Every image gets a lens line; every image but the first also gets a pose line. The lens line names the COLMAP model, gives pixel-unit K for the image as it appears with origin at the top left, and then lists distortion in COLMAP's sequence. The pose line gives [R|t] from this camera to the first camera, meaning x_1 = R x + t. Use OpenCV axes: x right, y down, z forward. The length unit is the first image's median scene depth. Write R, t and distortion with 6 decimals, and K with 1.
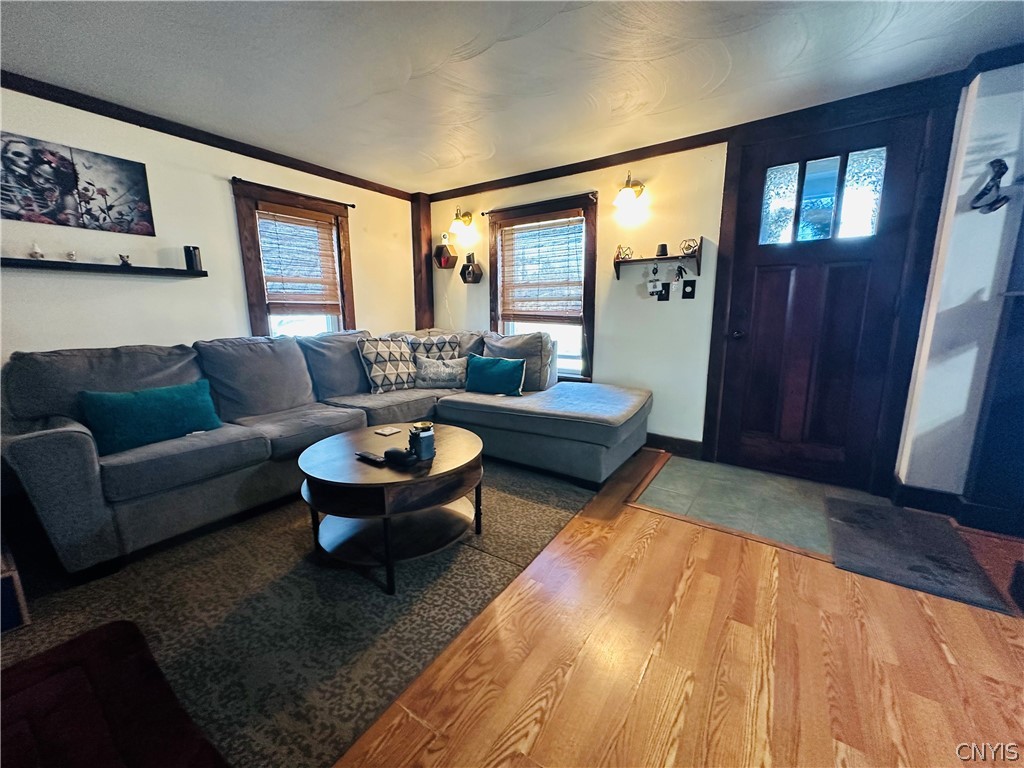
lens RADIAL K [[406.8, 0, 512.0], [0, 406.8, 384.0], [0, 0, 1]] dist [-0.000533, 0.000402]
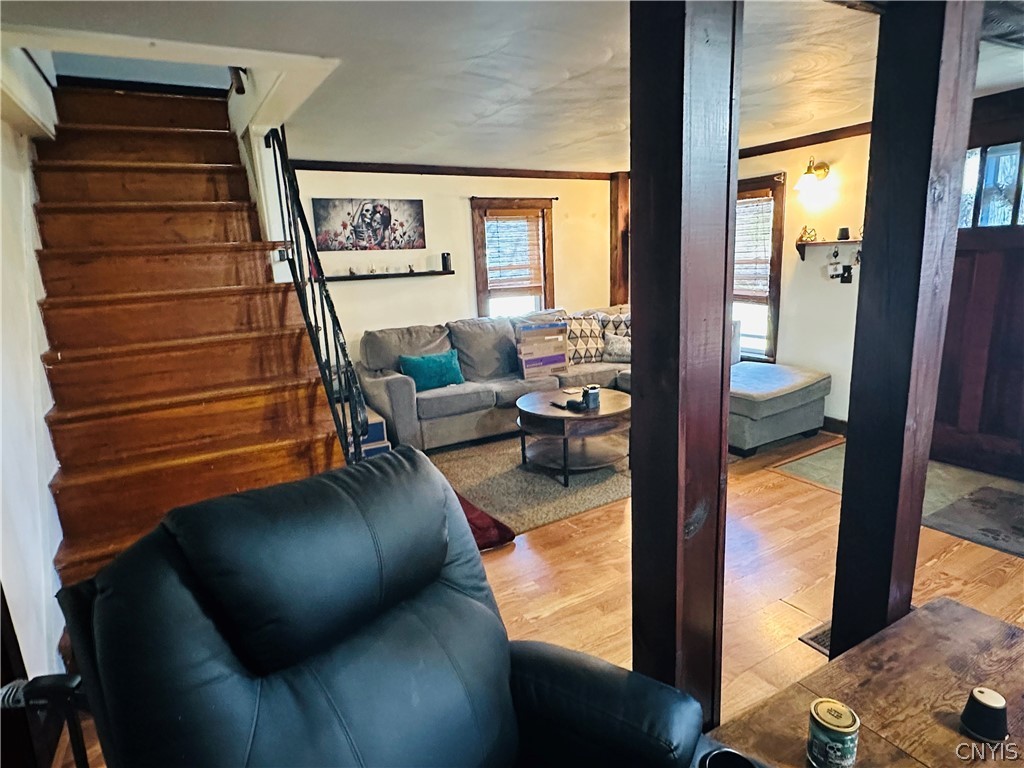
lens RADIAL K [[591.2, 0, 512.0], [0, 591.2, 384.0], [0, 0, 1]] dist [0.001713, 0.000267]
pose [[0.904571, 0.055683, -0.422672, 0.265366], [-0.037369, 0.997974, 0.051499, -0.004091], [0.424683, -0.030789, 0.904818, -0.669738]]
